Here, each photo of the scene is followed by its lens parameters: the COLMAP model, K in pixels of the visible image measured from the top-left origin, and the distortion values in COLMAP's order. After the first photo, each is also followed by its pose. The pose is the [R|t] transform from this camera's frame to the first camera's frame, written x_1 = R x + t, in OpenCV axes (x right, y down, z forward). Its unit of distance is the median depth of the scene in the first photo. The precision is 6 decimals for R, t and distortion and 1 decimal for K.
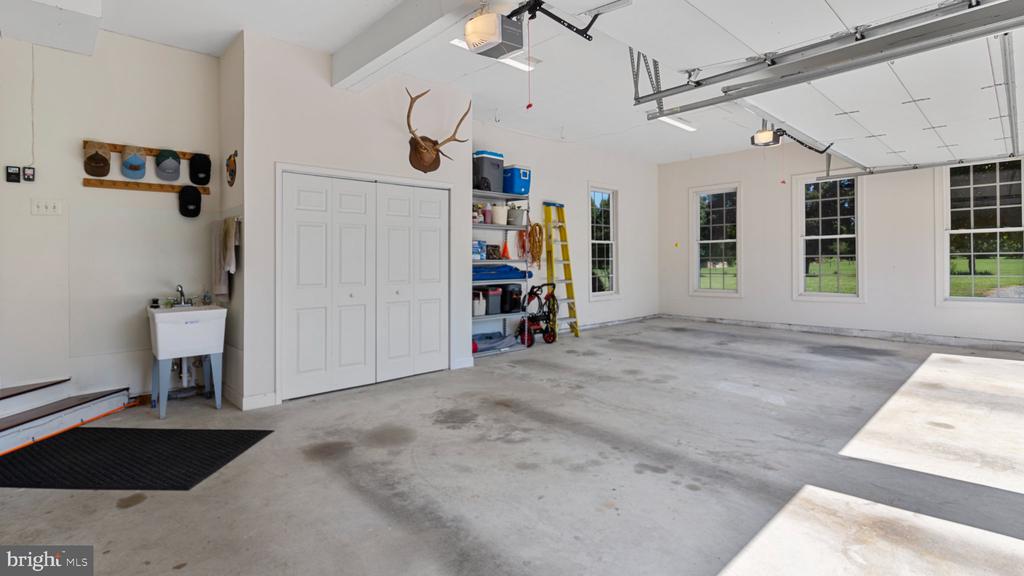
lens RADIAL K [[489.8, 0, 504.4], [0, 489.8, 261.1], [0, 0, 1]] dist [0.003472, 0.000299]
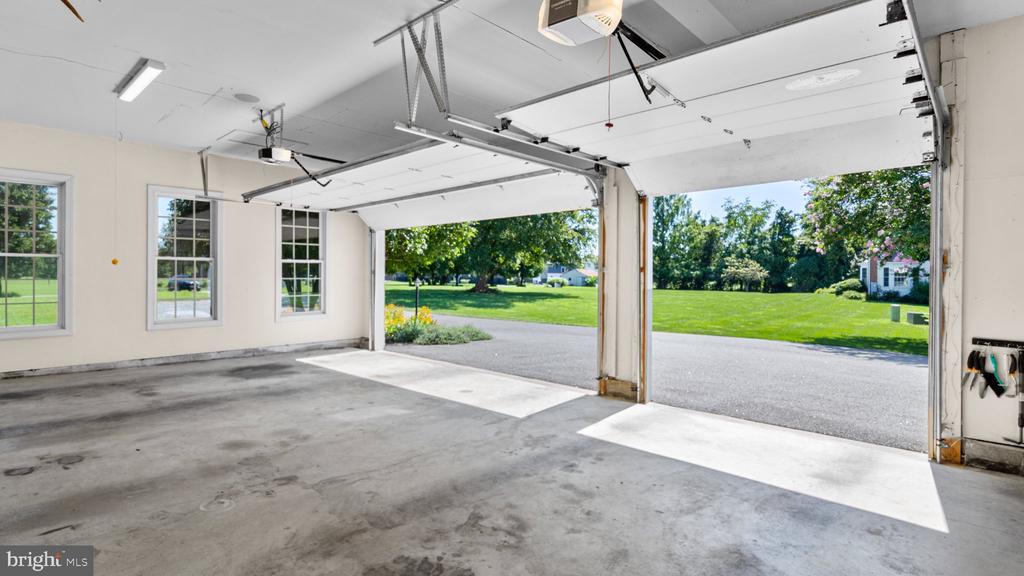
lens RADIAL K [[489.8, 0, 506.8], [0, 489.8, 279.2], [0, 0, 1]] dist [0.003472, 0.000299]
pose [[-0.041514, 0.006716, 0.999115, -0.742457], [-0.001138, 0.999976, -0.006769, -0.011137], [-0.999137, -0.001418, -0.041505, 1.043547]]
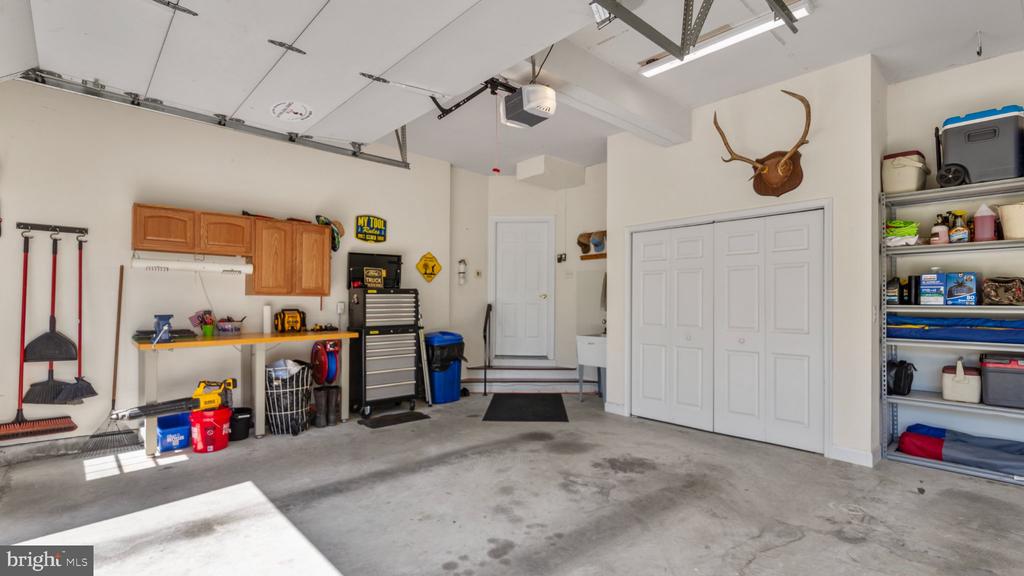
lens RADIAL K [[489.8, 0, 517.0], [0, 489.8, 296.1], [0, 0, 1]] dist [0.003472, 0.000299]
pose [[-0.016028, -0.008881, -0.999832, 1.007467], [-0.006842, 0.999938, -0.008772, -0.008992], [0.999848, 0.006701, -0.016088, 0.904465]]
